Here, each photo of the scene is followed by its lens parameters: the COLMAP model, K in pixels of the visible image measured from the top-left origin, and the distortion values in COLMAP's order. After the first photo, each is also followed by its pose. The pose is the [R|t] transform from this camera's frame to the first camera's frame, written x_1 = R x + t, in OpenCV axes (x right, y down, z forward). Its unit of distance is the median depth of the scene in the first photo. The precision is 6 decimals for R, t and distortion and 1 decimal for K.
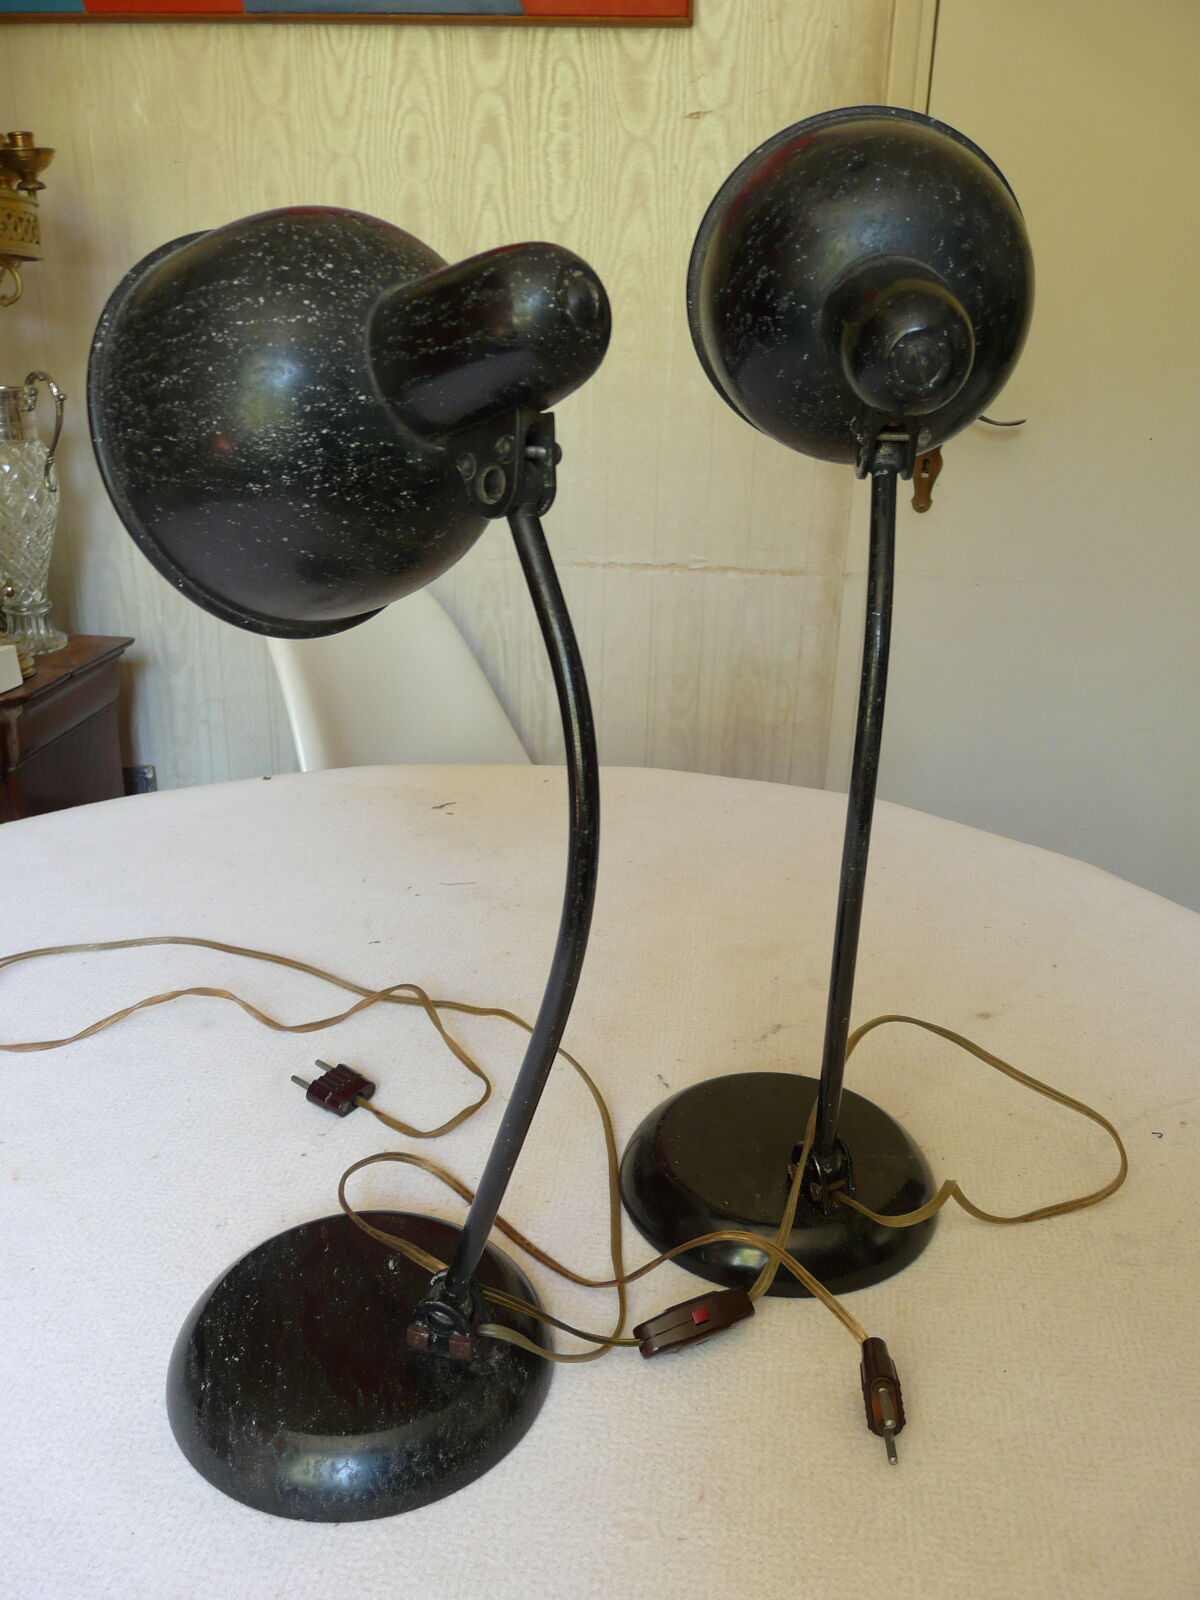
lens RADIAL K [[1305.9, 0, 599.5], [0, 1305.9, 799.6], [0, 0, 1]] dist [-0.082947, 0.083818]
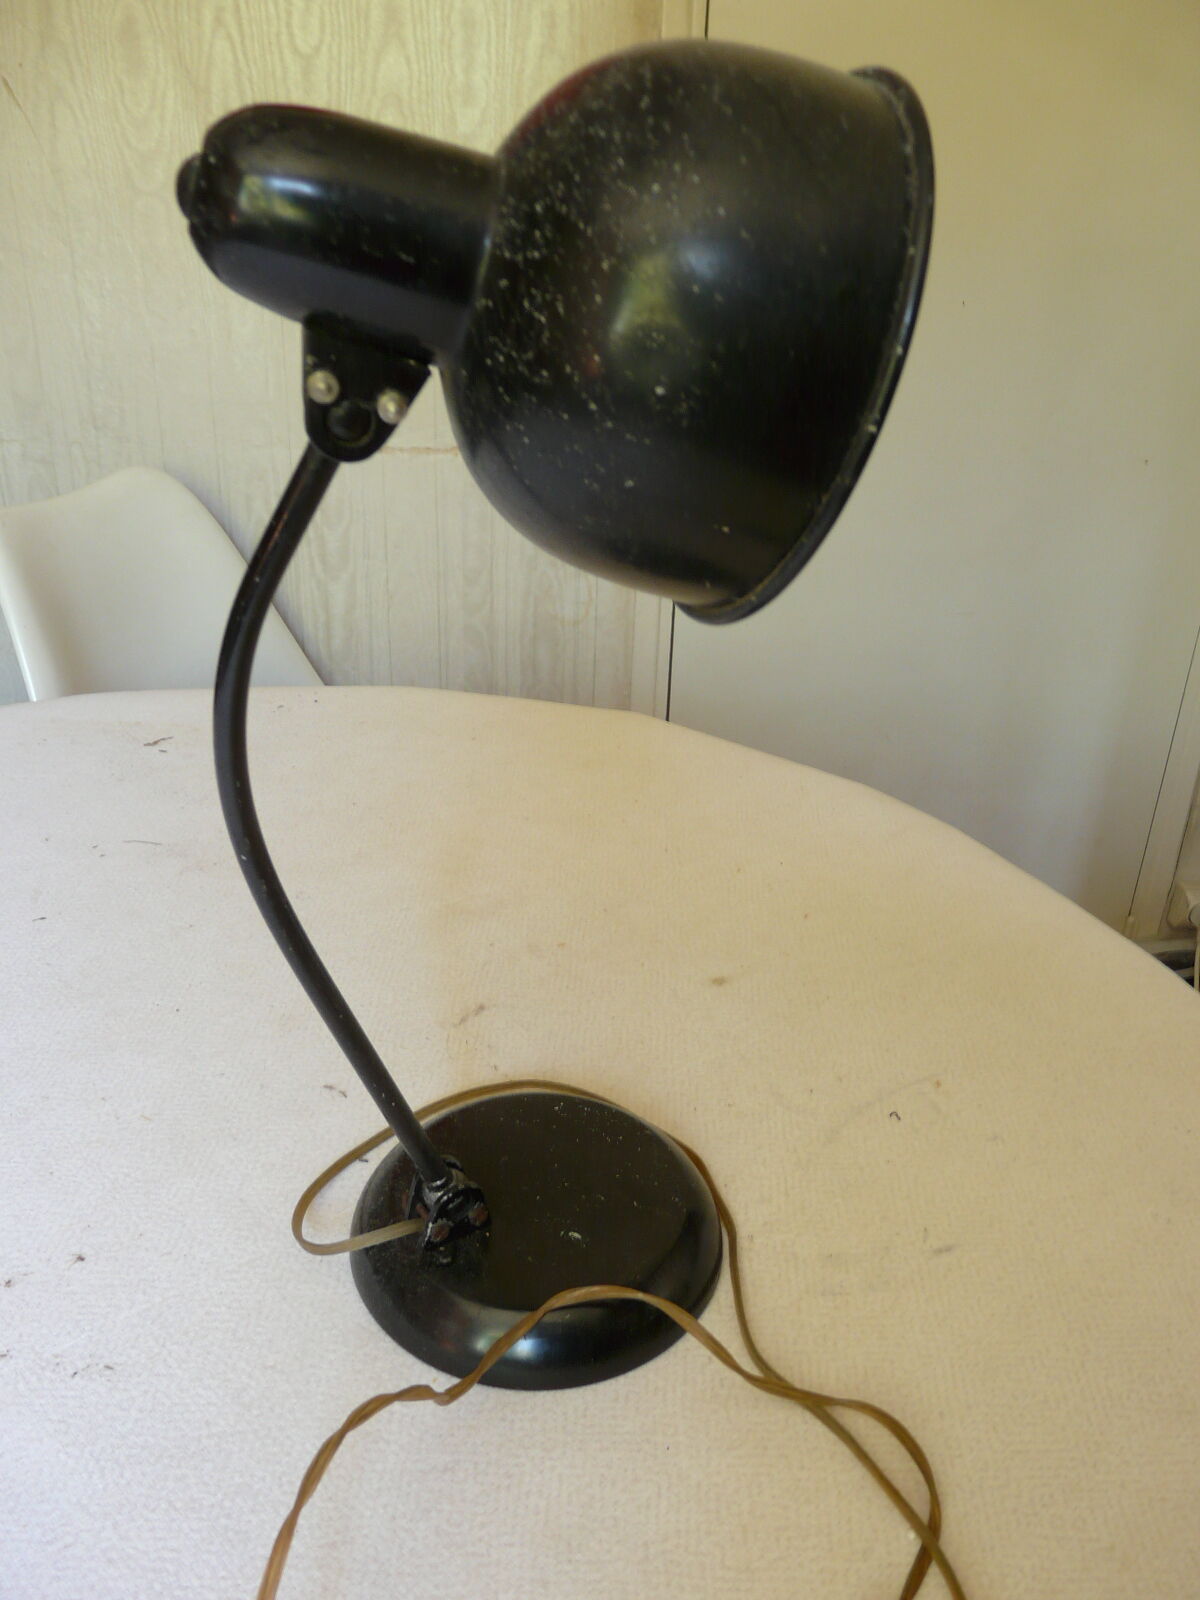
lens RADIAL K [[1305.9, 0, 599.8], [0, 1305.9, 801.6], [0, 0, 1]] dist [-0.082947, 0.083818]
pose [[0.995513, -0.037527, 0.086871, 0.077496], [0.028446, 0.994222, 0.103509, -0.028238], [-0.090253, -0.100574, 0.990828, 0.070408]]
